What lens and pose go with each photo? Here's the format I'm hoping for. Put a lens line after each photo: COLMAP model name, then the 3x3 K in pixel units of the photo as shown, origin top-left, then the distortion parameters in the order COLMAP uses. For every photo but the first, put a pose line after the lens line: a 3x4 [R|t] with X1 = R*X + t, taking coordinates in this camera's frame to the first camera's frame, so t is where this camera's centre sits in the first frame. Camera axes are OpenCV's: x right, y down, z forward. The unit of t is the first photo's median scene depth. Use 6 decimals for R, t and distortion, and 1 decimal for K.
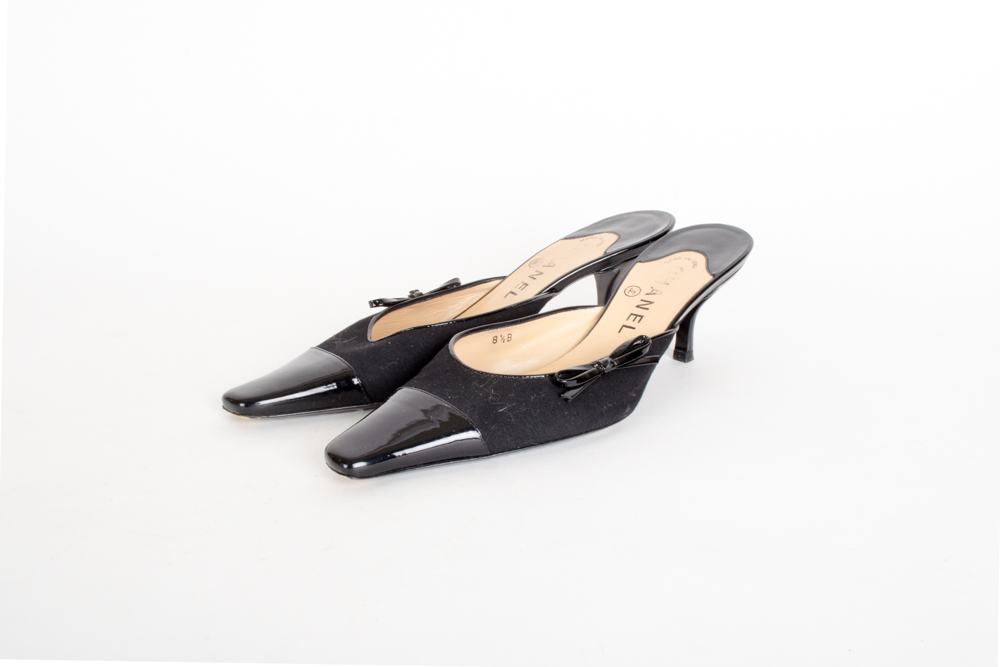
lens RADIAL K [[1200.6, 0, 478.4], [0, 1200.6, 361.5], [0, 0, 1]] dist [-0.032632, 0.000000]
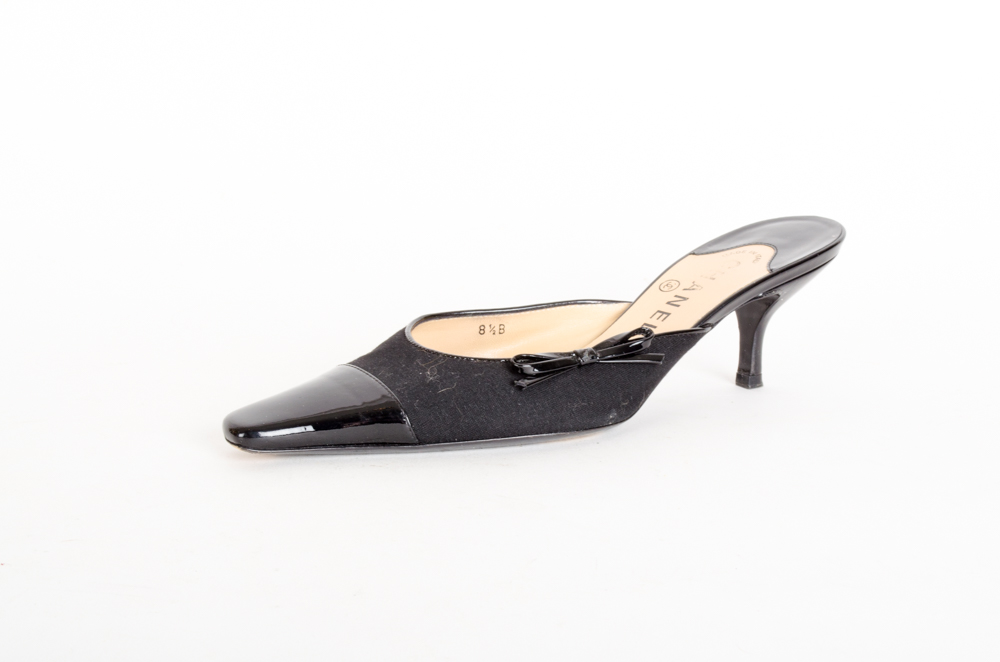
lens RADIAL K [[1988.9, 0, 499.1], [0, 1988.9, 331.0], [0, 0, 1]] dist [0.041743, 0.000000]
pose [[0.976321, 0.064932, -0.206353, 0.318526], [-0.089034, 0.989965, -0.109739, 0.135831], [0.197157, 0.125513, 0.972304, -0.315305]]
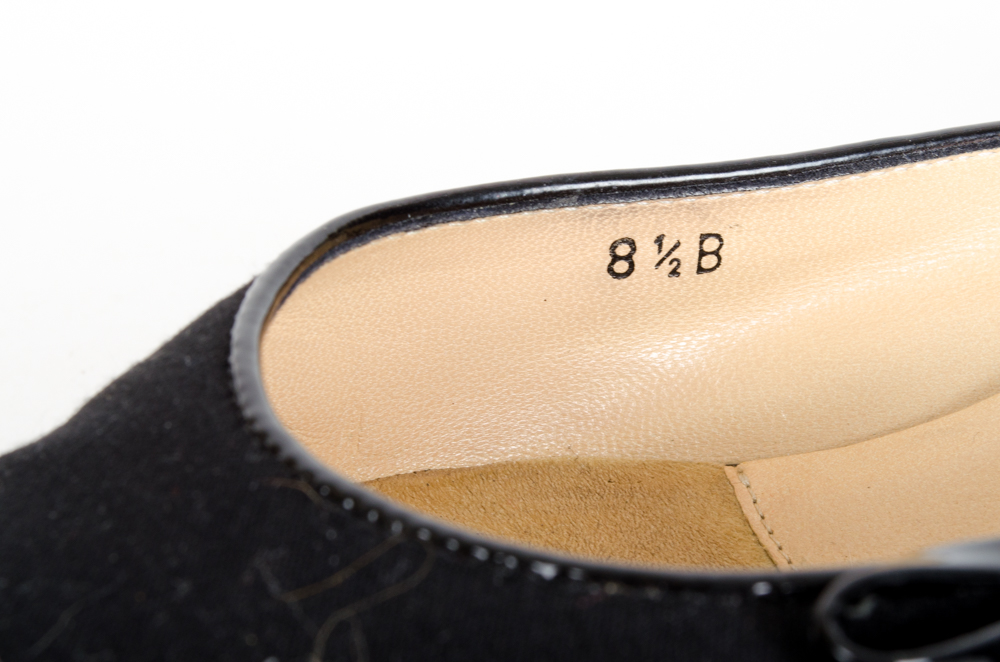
lens RADIAL K [[2186.9, 0, 500.5], [0, 2186.9, 331.4], [0, 0, 1]] dist [0.015933, 0.000000]
pose [[0.965242, 0.119919, -0.232221, 0.077947], [-0.104892, 0.991571, 0.076057, -0.031960], [0.239384, -0.049056, 0.969685, 0.716696]]
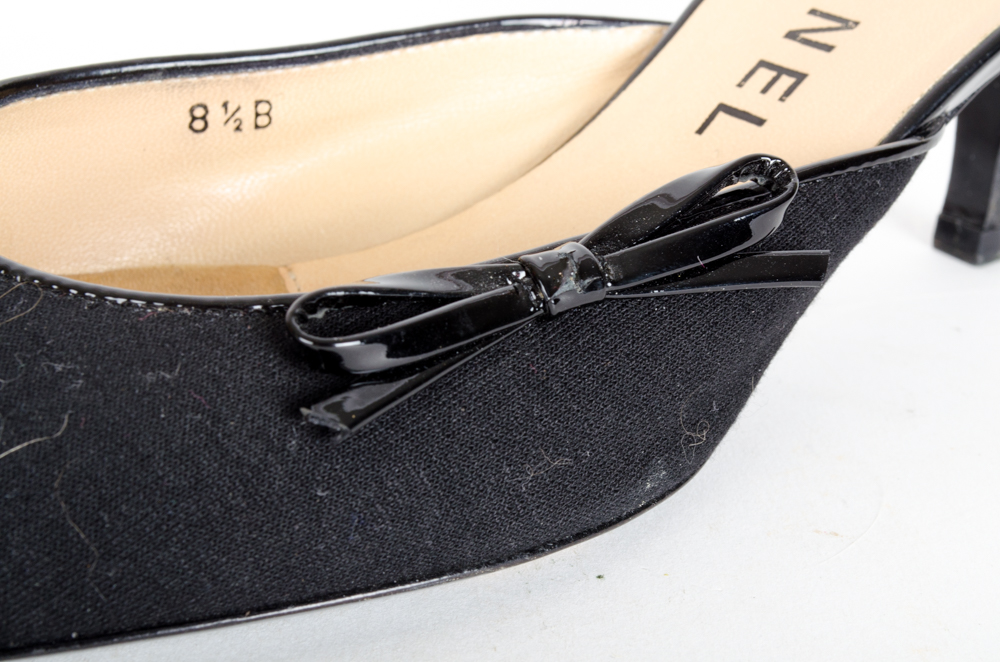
lens RADIAL K [[2049.2, 0, 502.7], [0, 2049.2, 329.3], [0, 0, 1]] dist [0.017800, 0.000000]
pose [[0.990785, 0.098541, -0.092921, 0.128061], [-0.089846, 0.991554, 0.093529, -0.021329], [0.101353, -0.084319, 0.991271, 0.610919]]
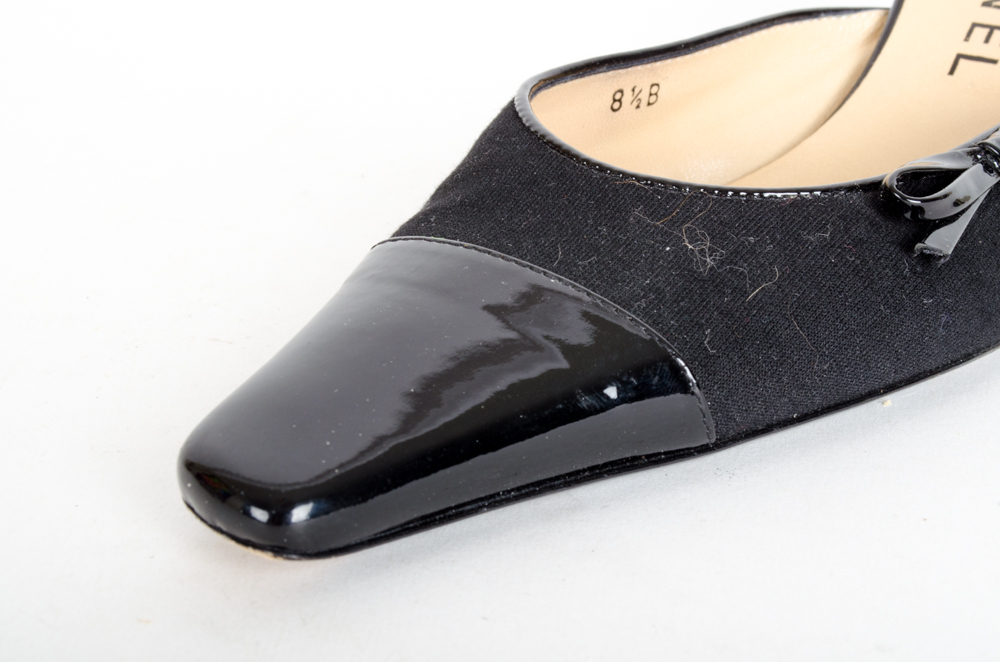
lens RADIAL K [[1837.2, 0, 500.9], [0, 1837.2, 329.5], [0, 0, 1]] dist [-0.040836, 0.000000]
pose [[0.989987, -0.037866, 0.135986, -0.099507], [0.030809, 0.998086, 0.053628, 0.019575], [-0.137757, -0.048901, 0.989258, 0.503538]]
